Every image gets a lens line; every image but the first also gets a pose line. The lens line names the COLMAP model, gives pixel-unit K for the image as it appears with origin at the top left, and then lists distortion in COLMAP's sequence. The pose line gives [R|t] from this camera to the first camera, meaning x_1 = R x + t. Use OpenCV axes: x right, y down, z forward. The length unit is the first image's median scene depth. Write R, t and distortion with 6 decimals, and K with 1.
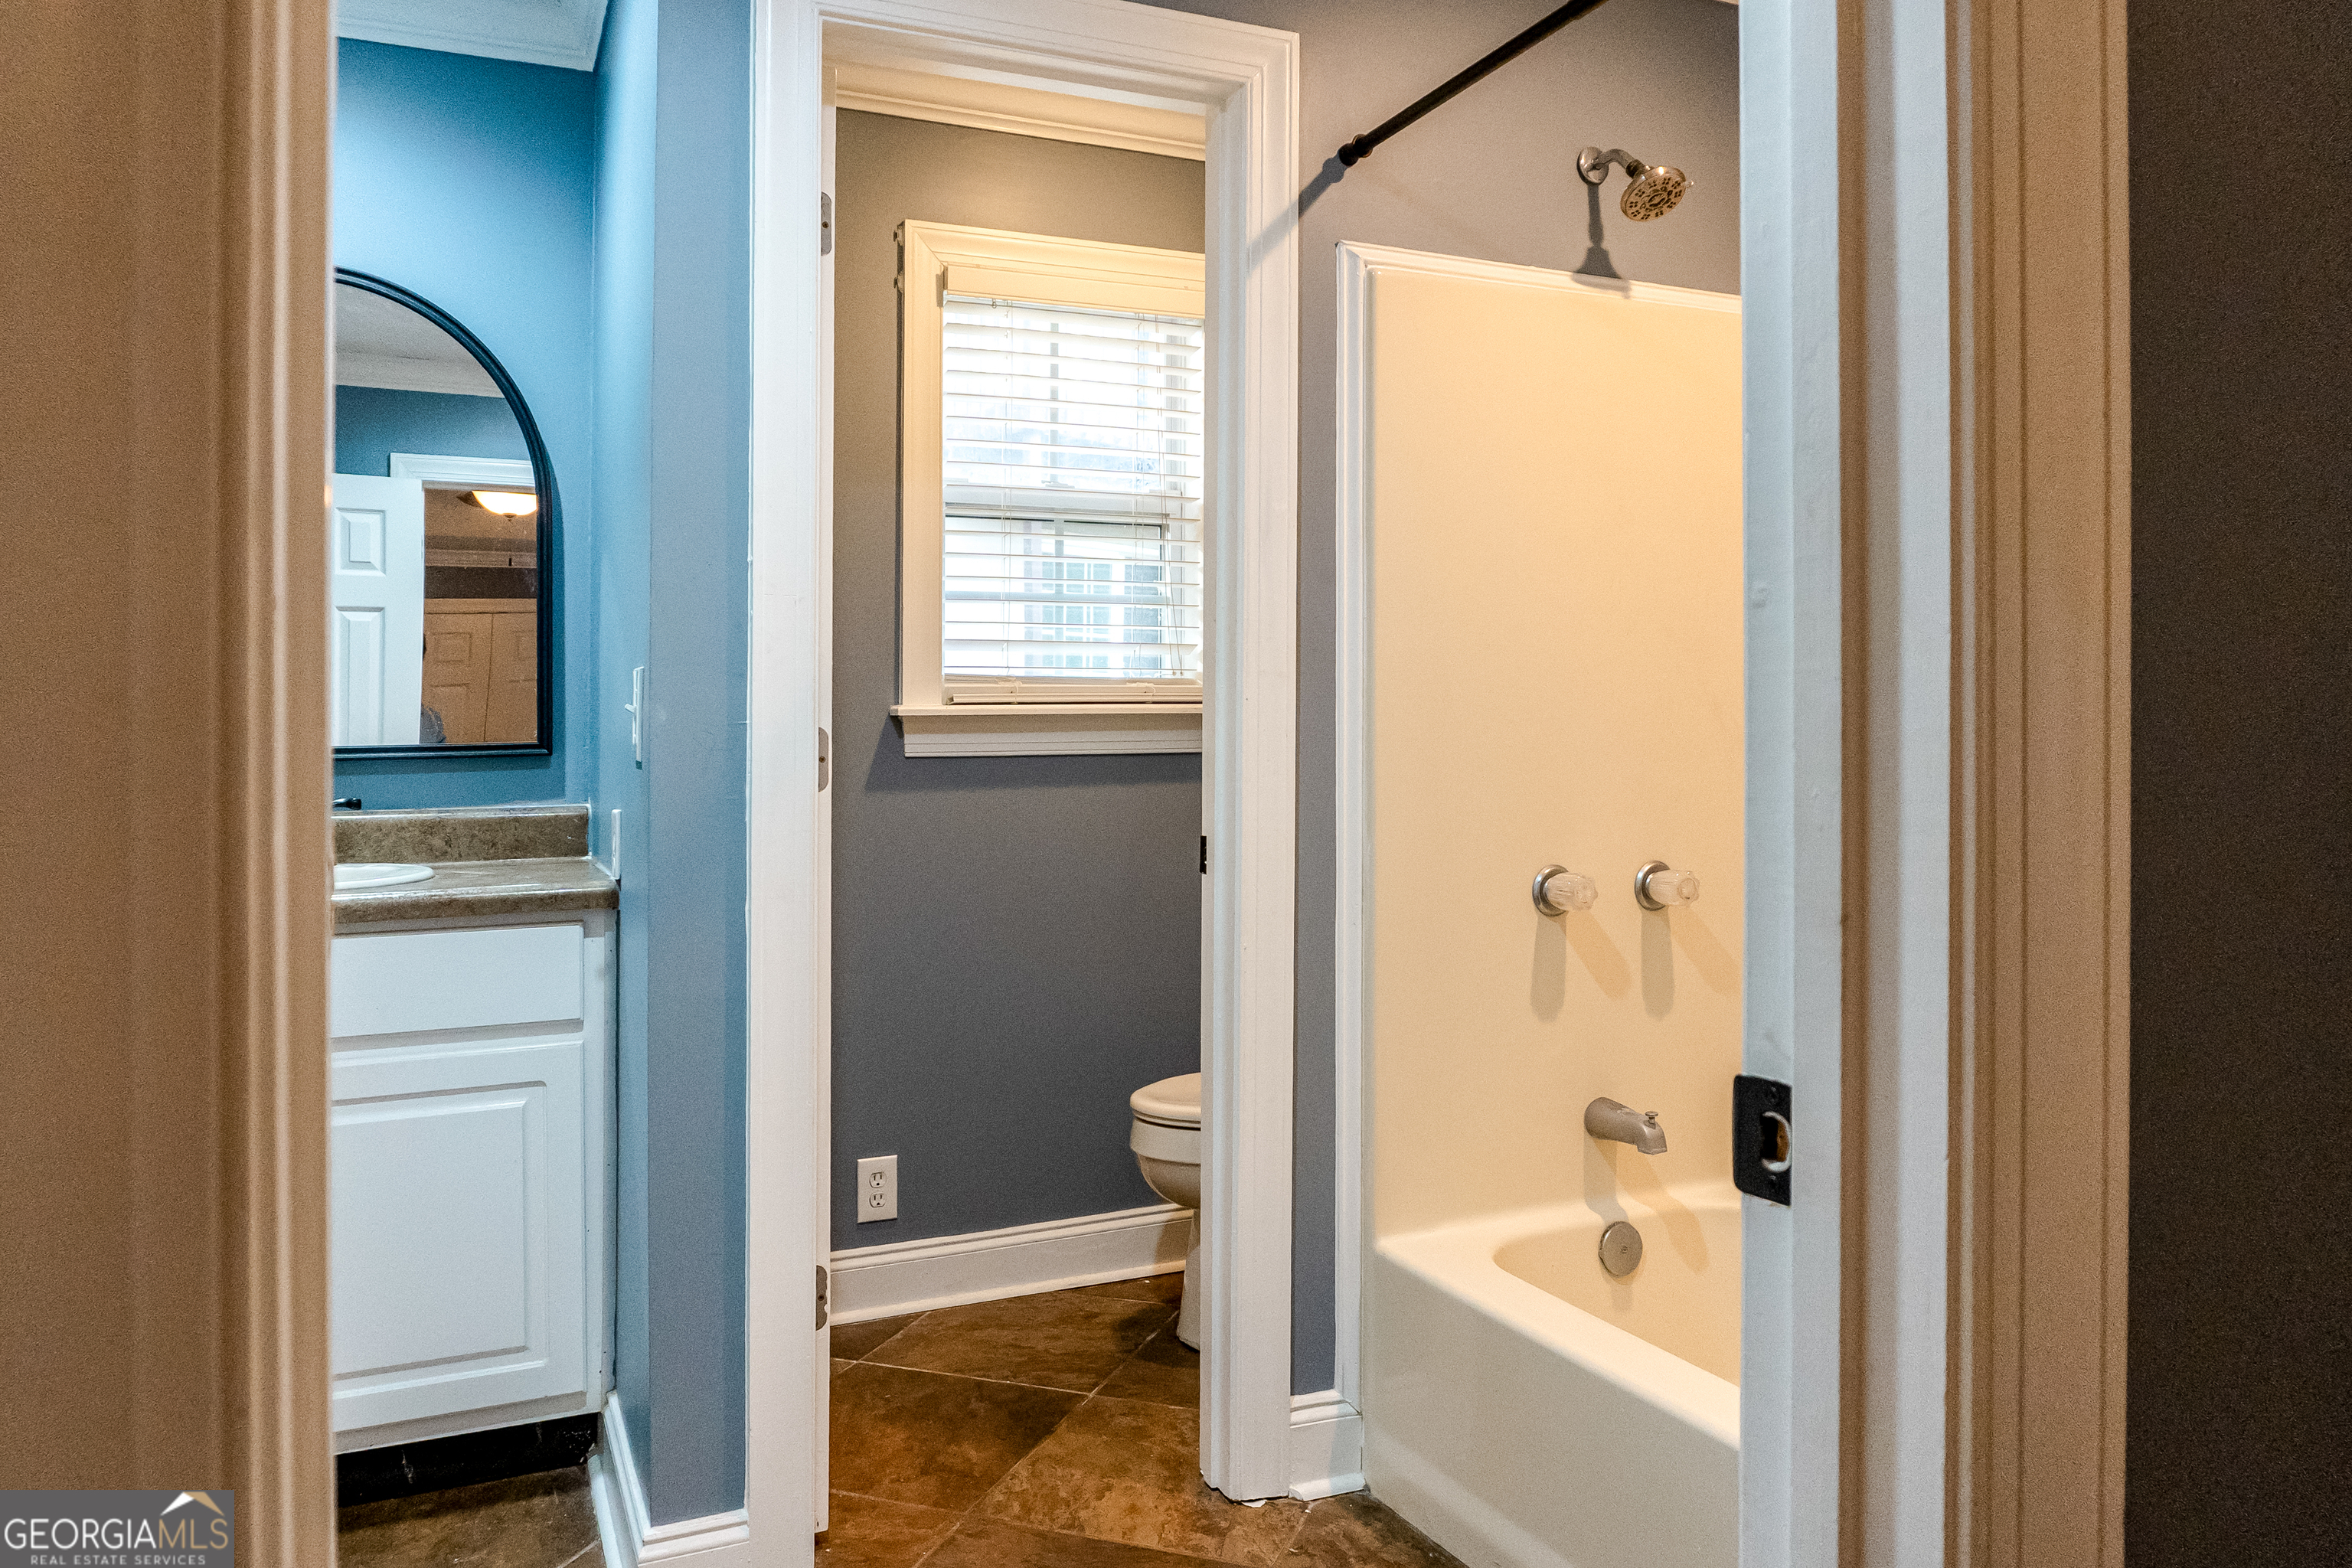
lens RADIAL K [[1603.9, 0, 1149.4], [0, 1603.9, 689.1], [0, 0, 1]] dist [-0.021106, -0.001301]
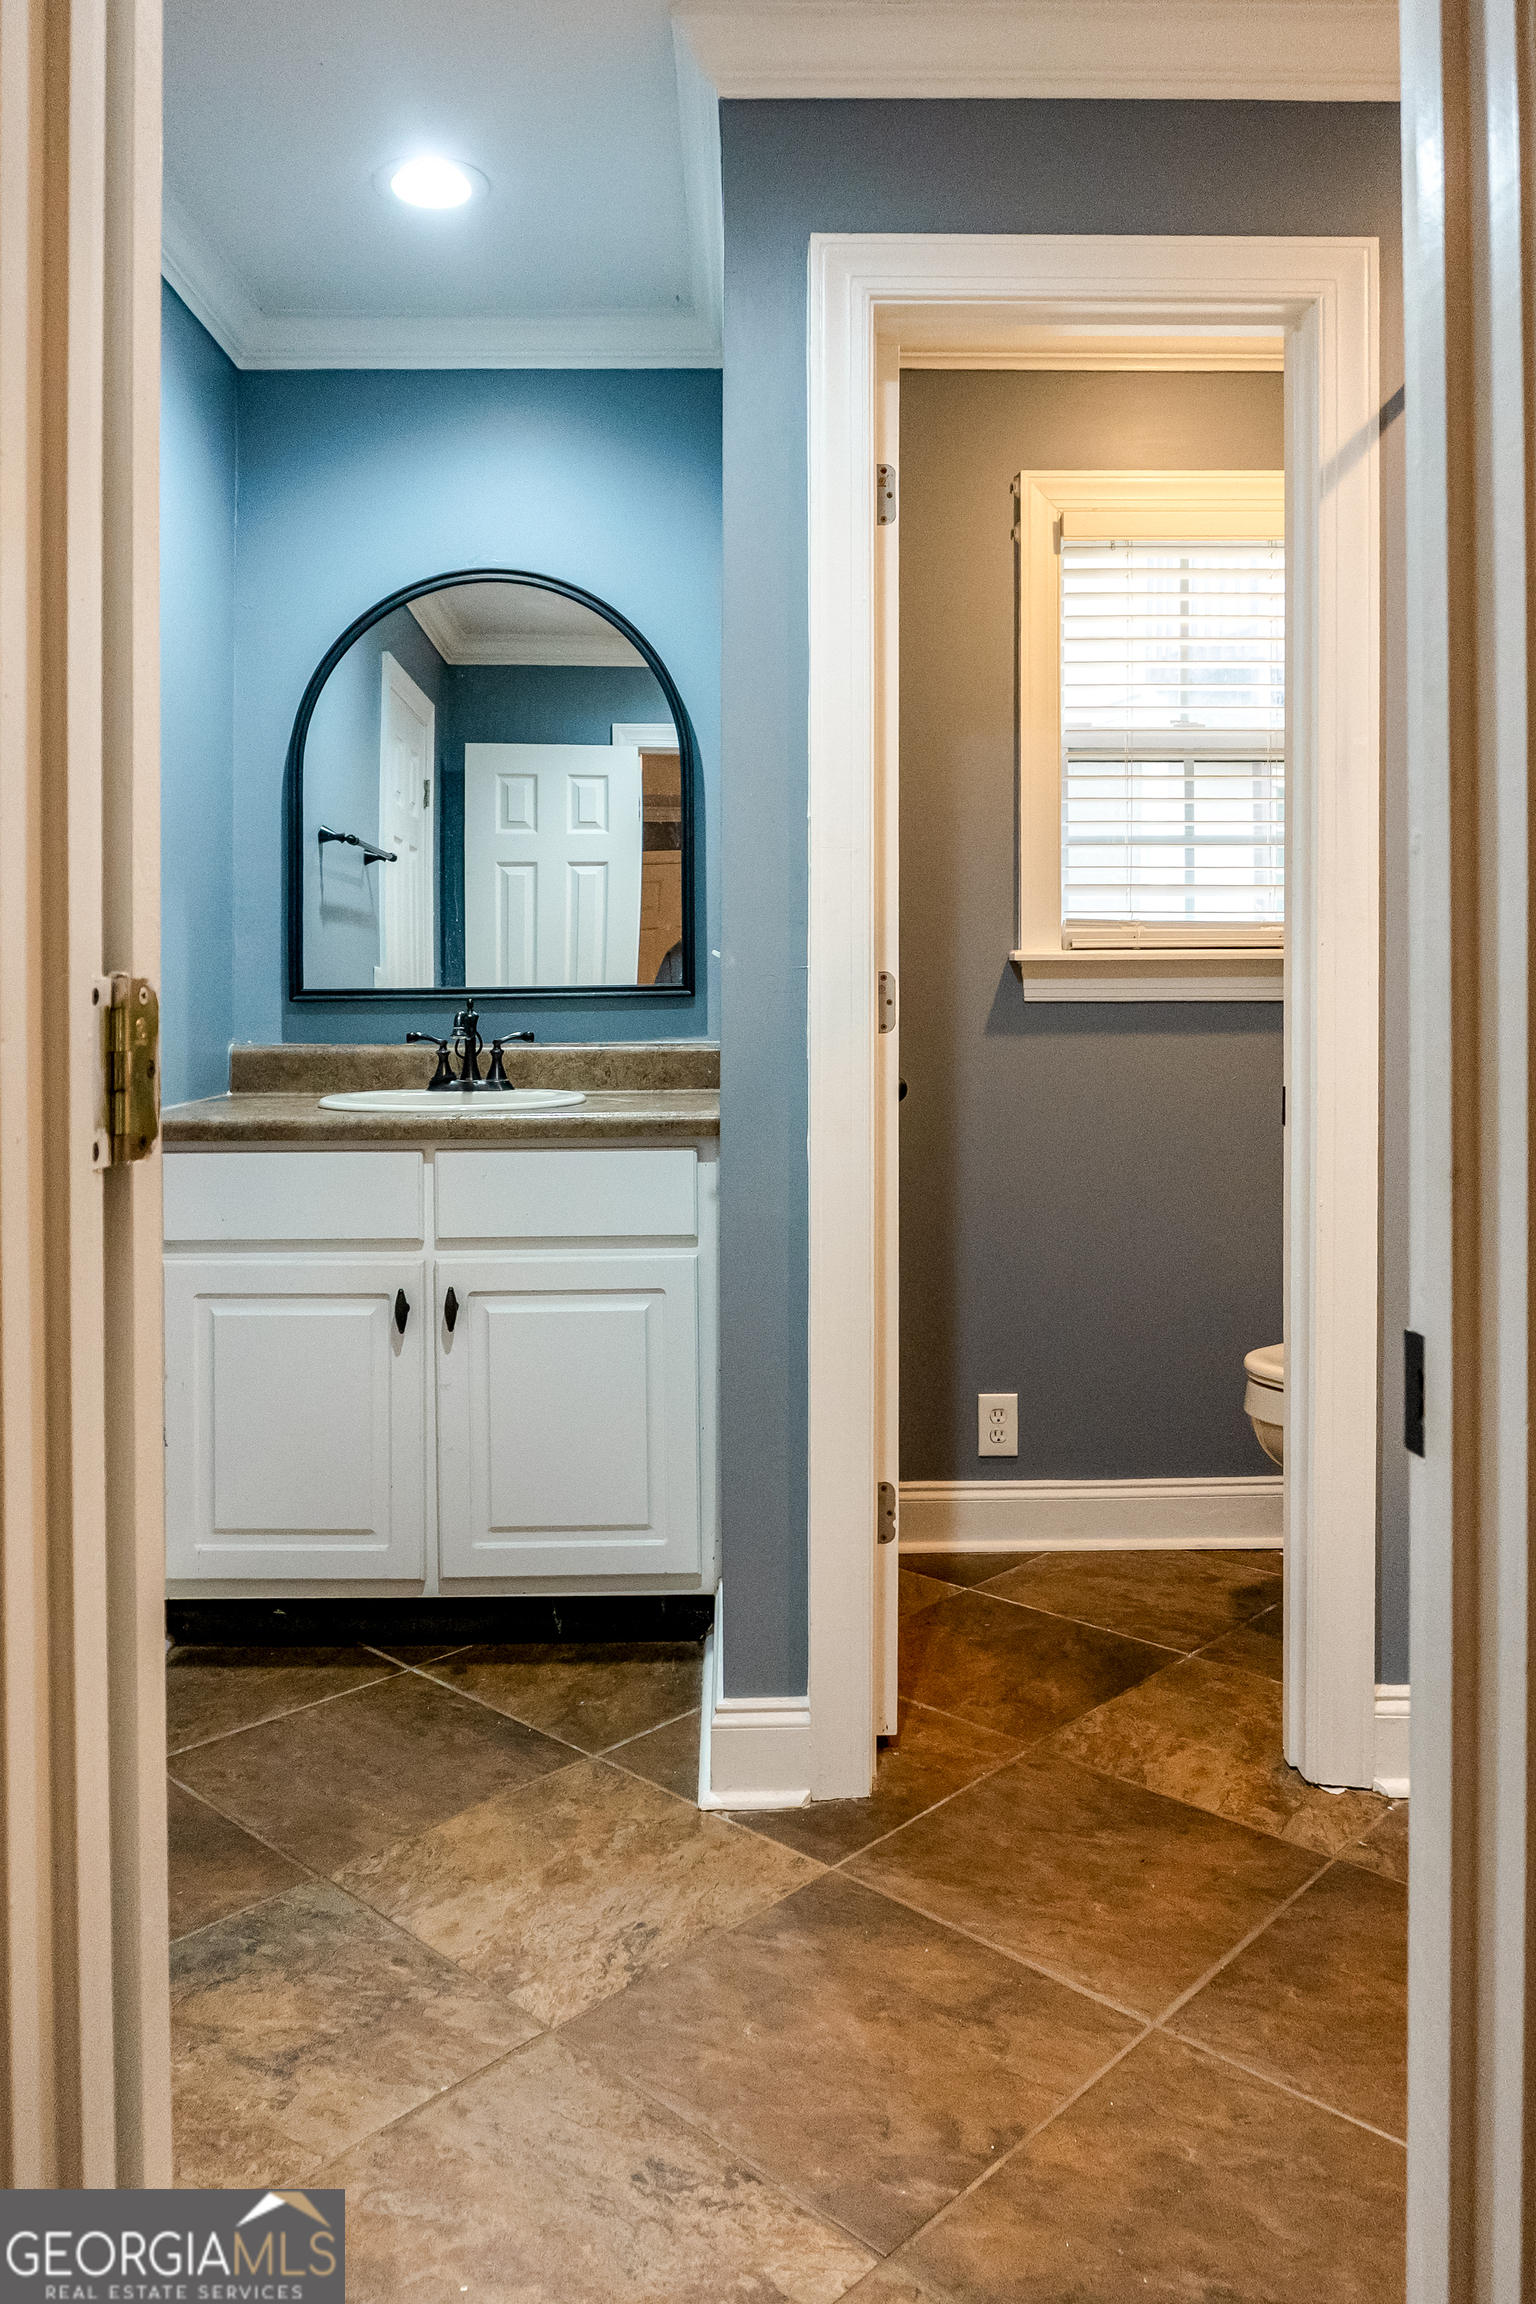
lens RADIAL K [[1654.5, 0, 778.0], [0, 1654.5, 933.9], [0, 0, 1]] dist [-0.019349, -0.004211]
pose [[0.921364, -0.003985, -0.388680, 0.135304], [0.004686, 0.999989, 0.000855, -0.002480], [0.388672, -0.002609, 0.921373, -0.028359]]
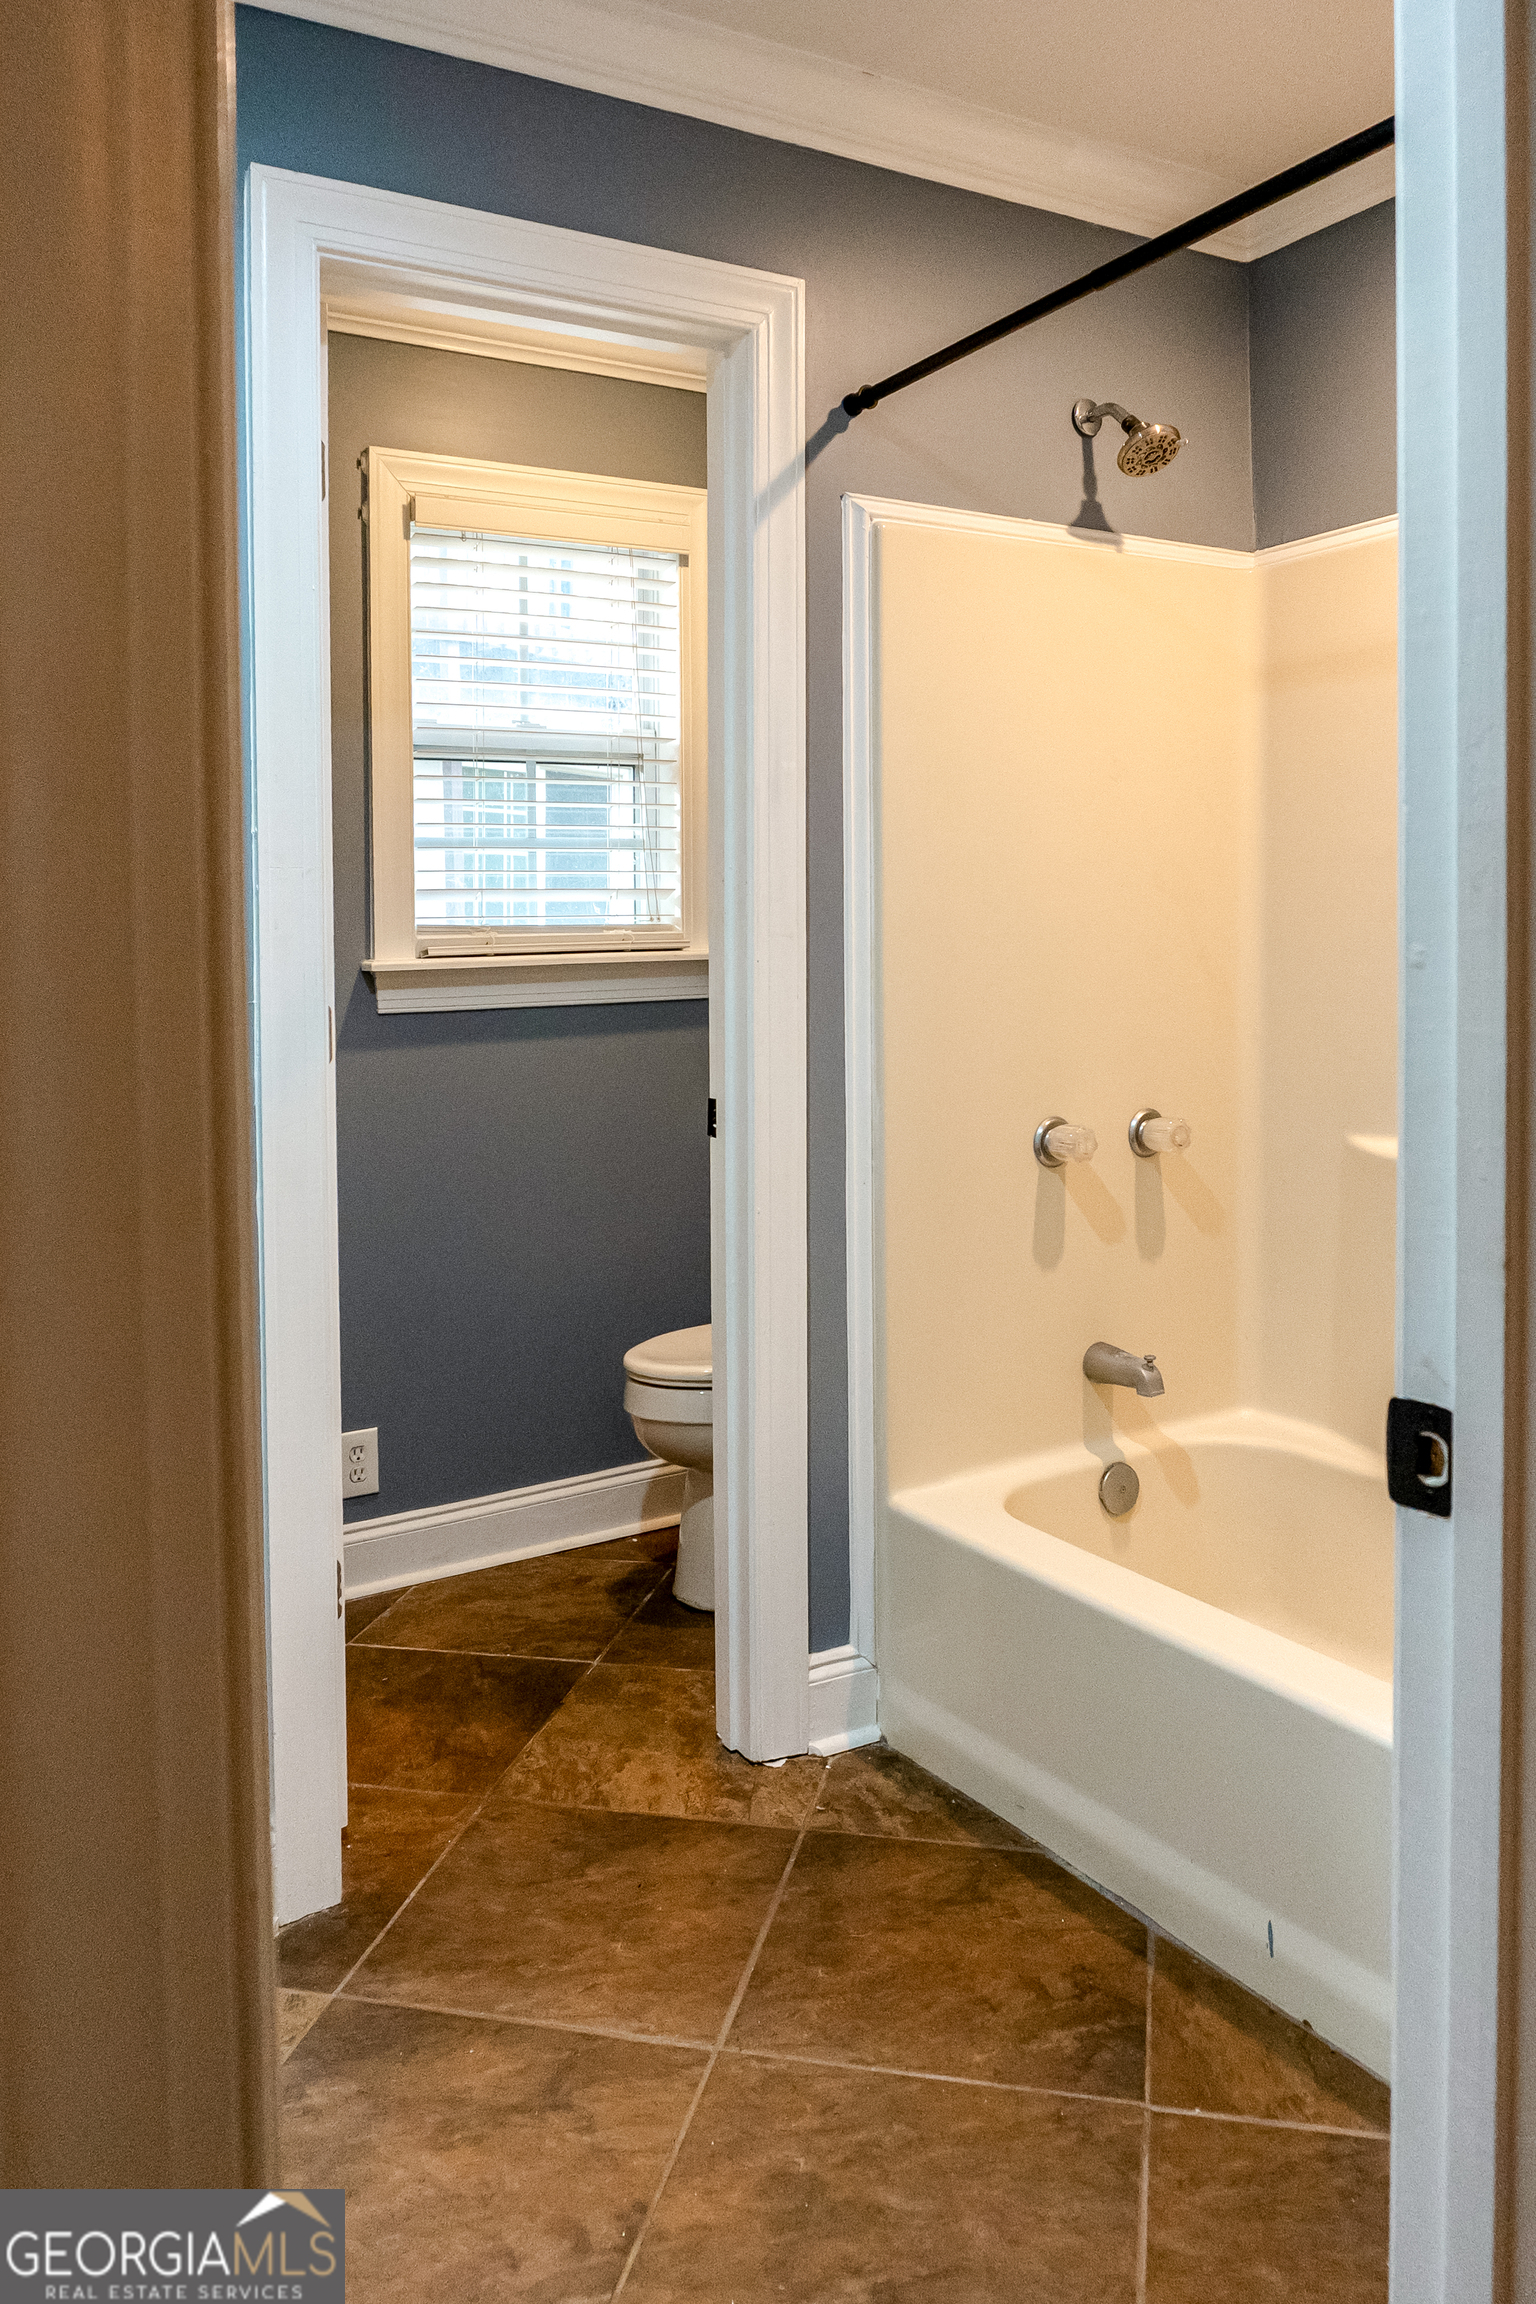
lens RADIAL K [[1670.7, 0, 766.1], [0, 1670.7, 945.5], [0, 0, 1]] dist [-0.023168, -0.001101]
pose [[0.991106, -0.014180, 0.132316, -0.066780], [0.009872, 0.999401, 0.033160, -0.035753], [-0.132707, -0.031559, 0.990653, -0.016705]]
